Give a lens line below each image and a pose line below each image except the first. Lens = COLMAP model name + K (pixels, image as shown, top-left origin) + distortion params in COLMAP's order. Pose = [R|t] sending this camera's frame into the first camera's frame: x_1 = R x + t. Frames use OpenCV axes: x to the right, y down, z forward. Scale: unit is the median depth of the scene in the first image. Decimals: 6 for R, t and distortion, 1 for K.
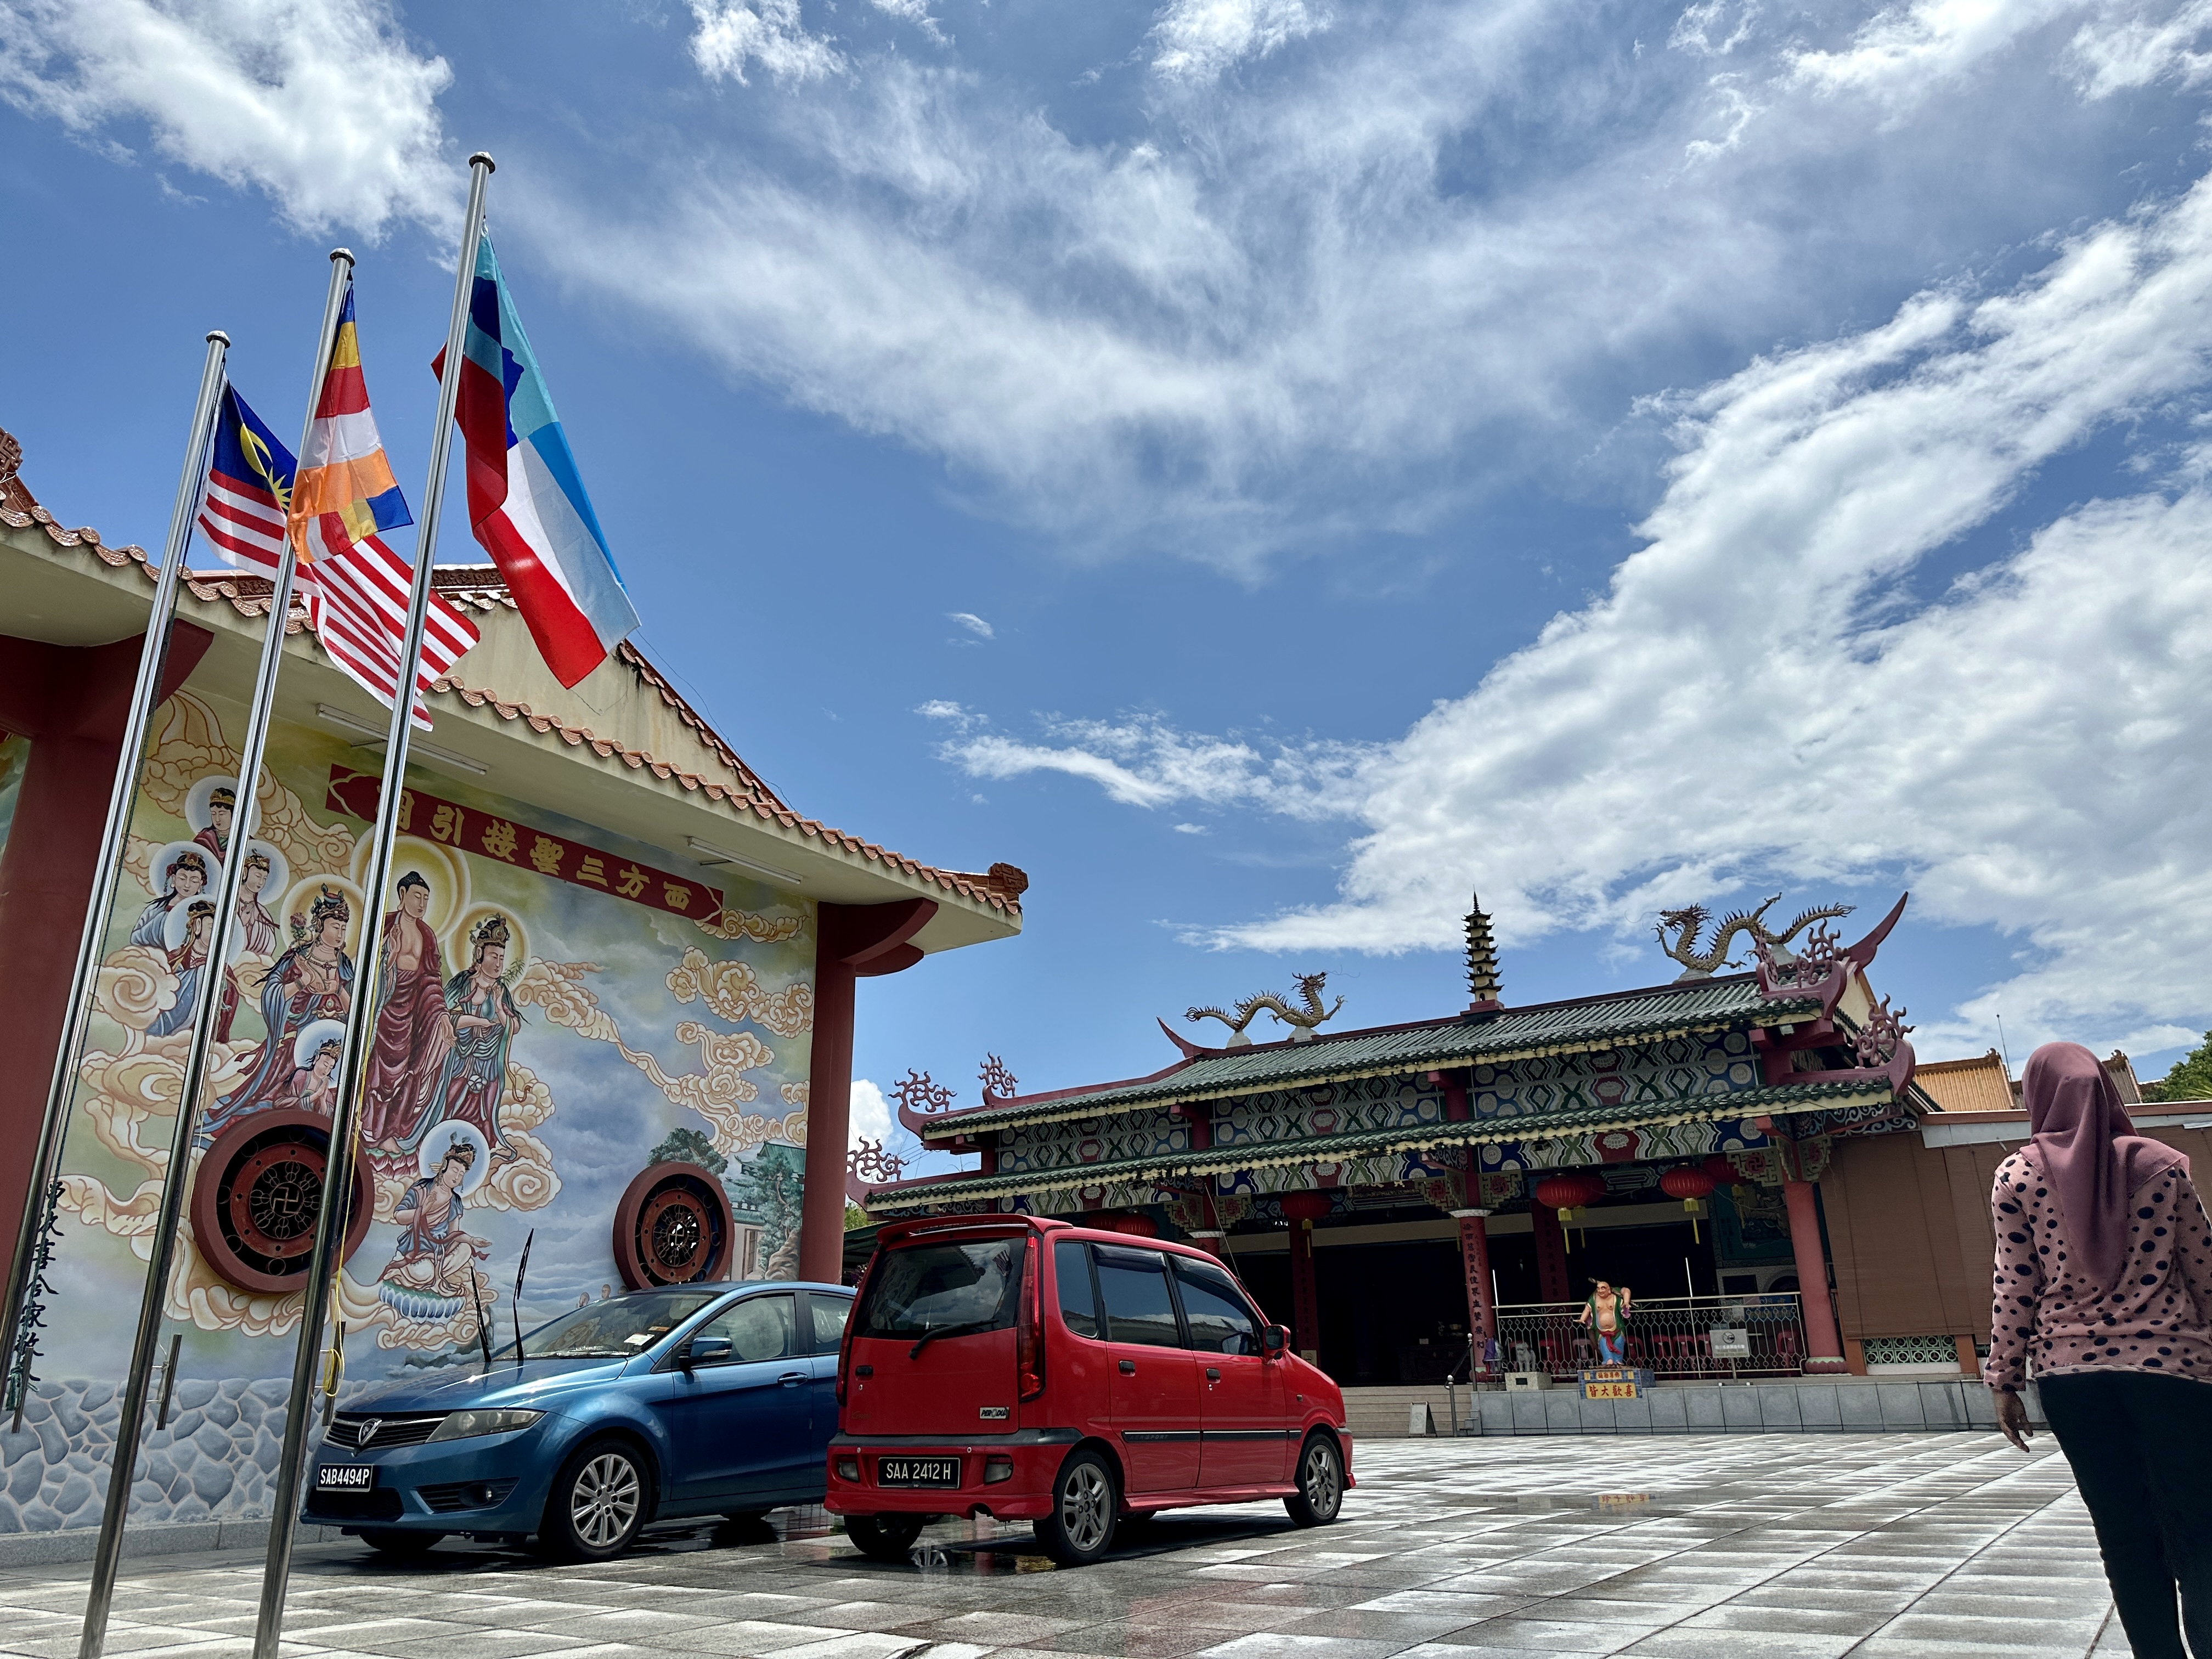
lens RADIAL K [[1554.5, 0, 1120.1], [0, 1554.5, 823.1], [0, 0, 1]] dist [0.067877, -0.072139]
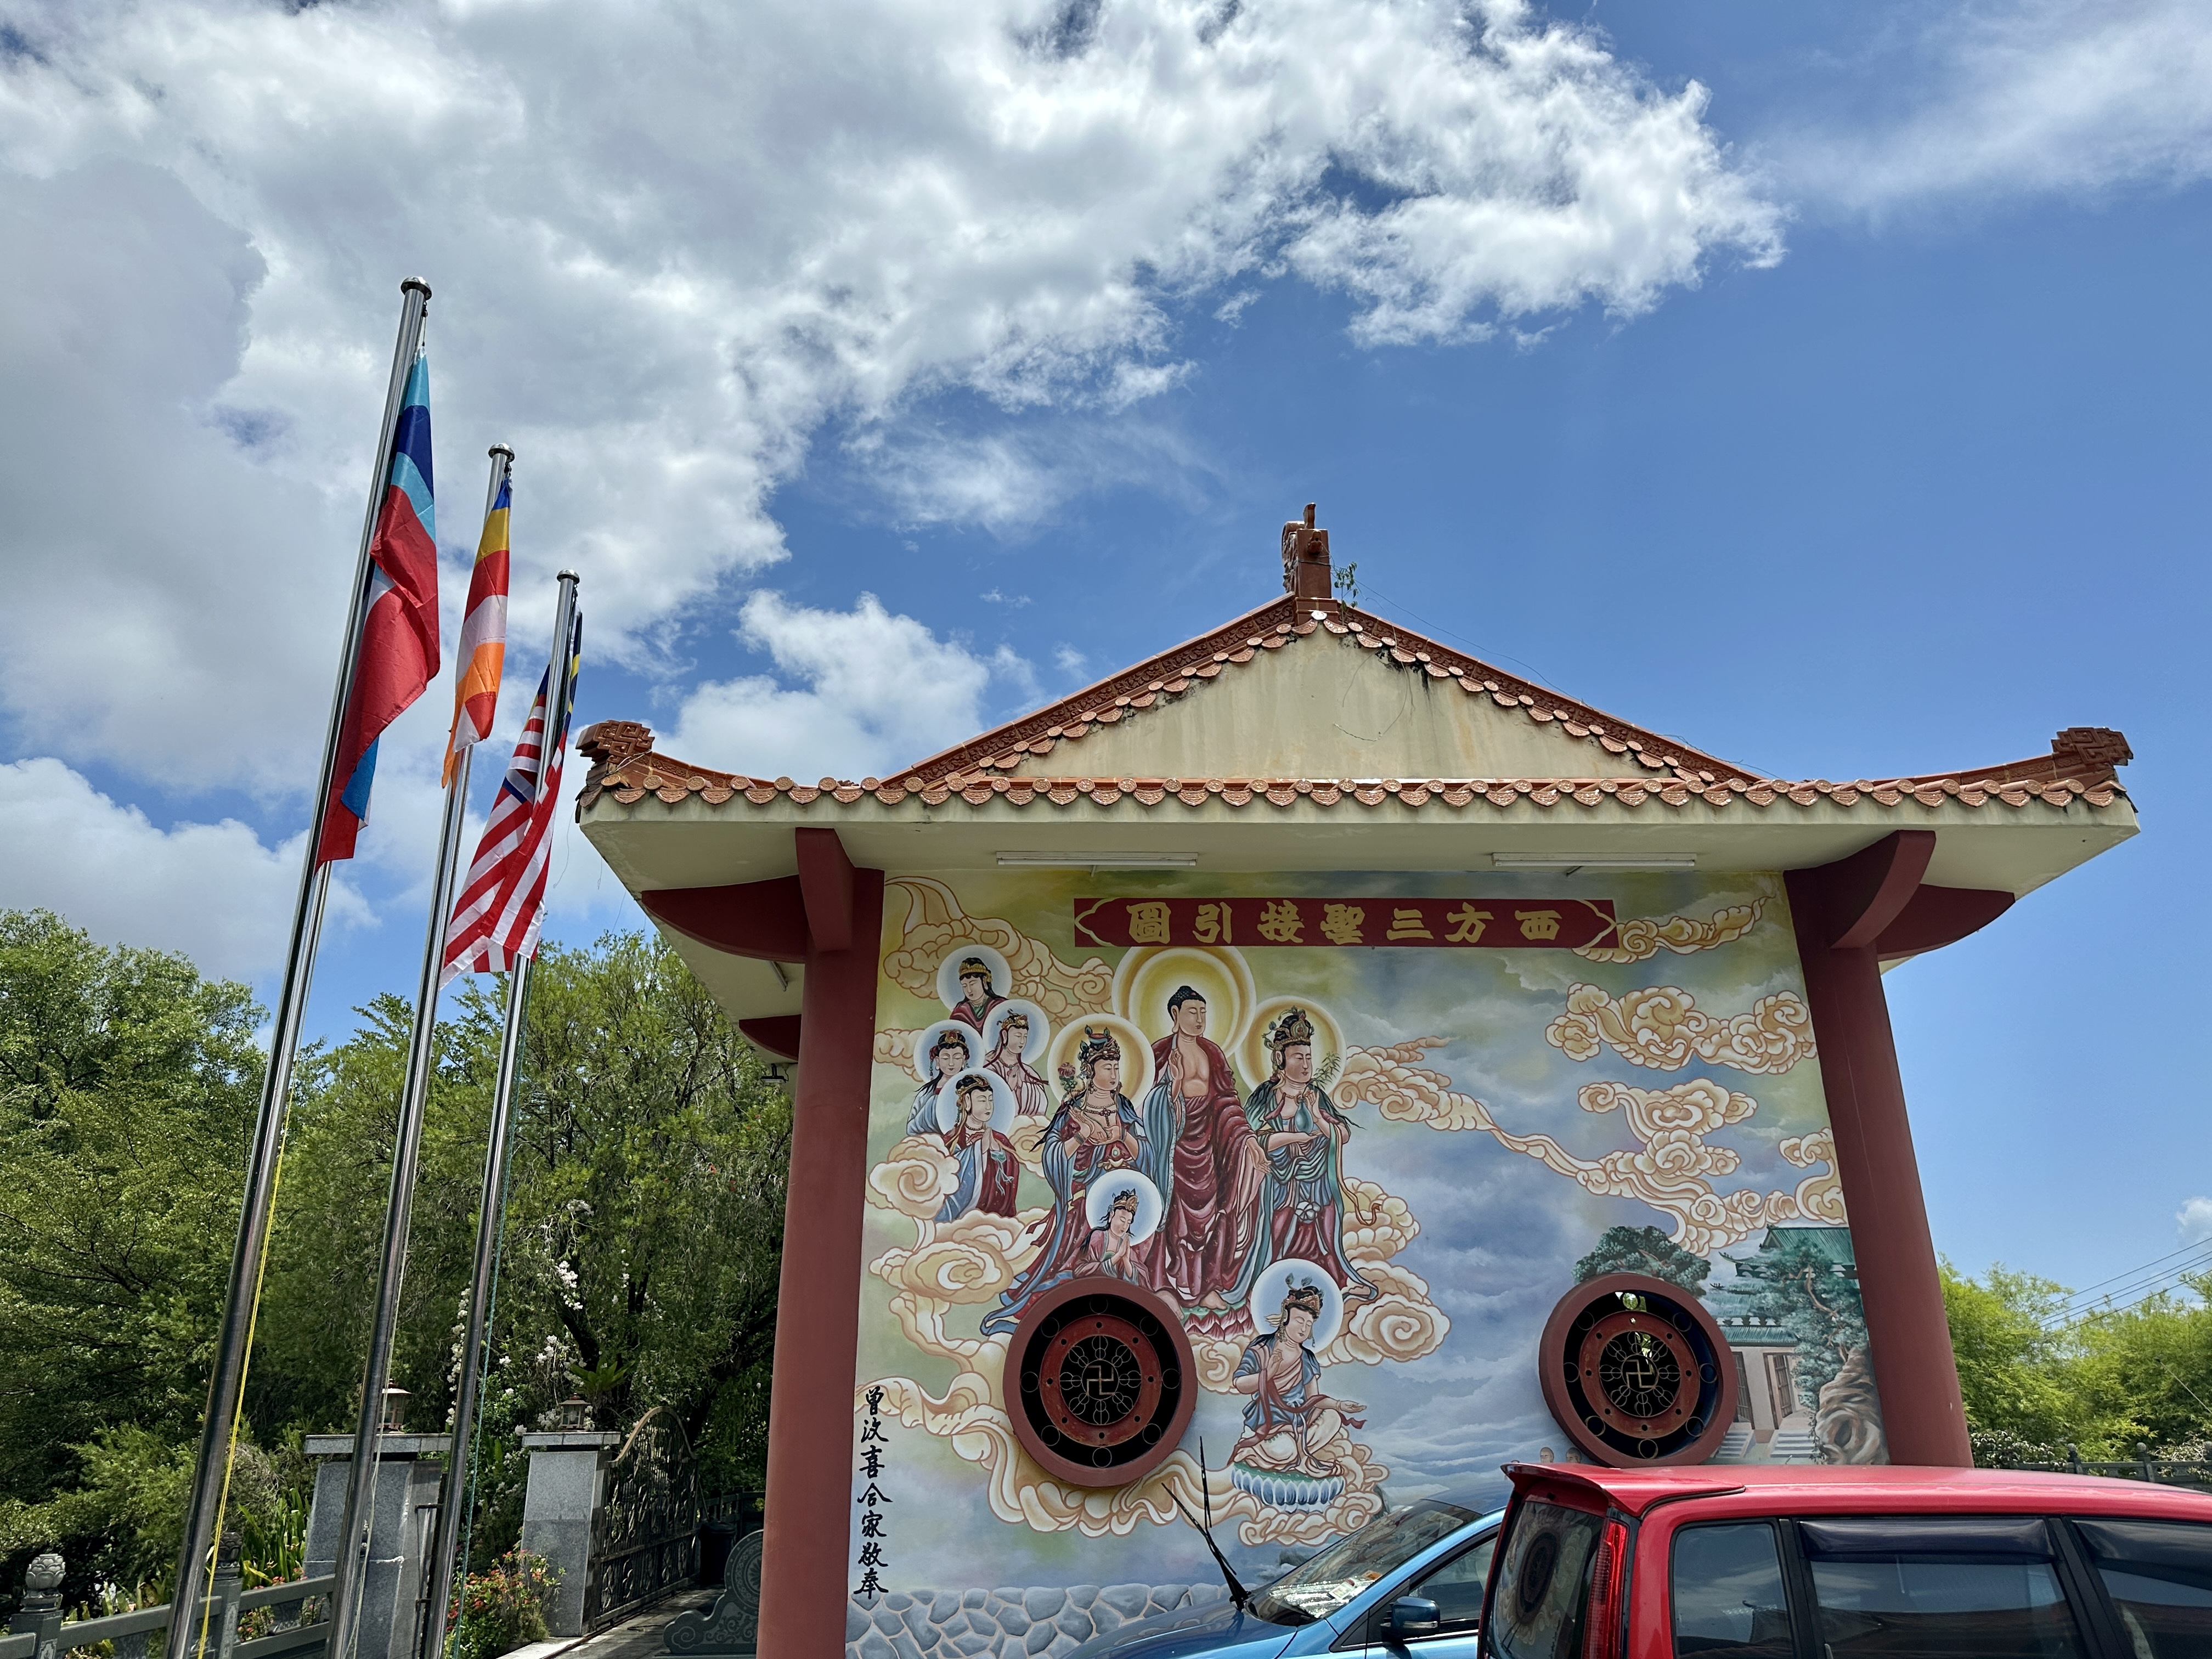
lens RADIAL K [[1554.5, 0, 1108.2], [0, 1554.5, 814.5], [0, 0, 1]] dist [0.067877, -0.072139]
pose [[0.584911, -0.286169, -0.758938, 0.226856], [0.285672, 0.948419, -0.137449, 0.046886], [0.759125, -0.136412, 0.636491, 0.407325]]
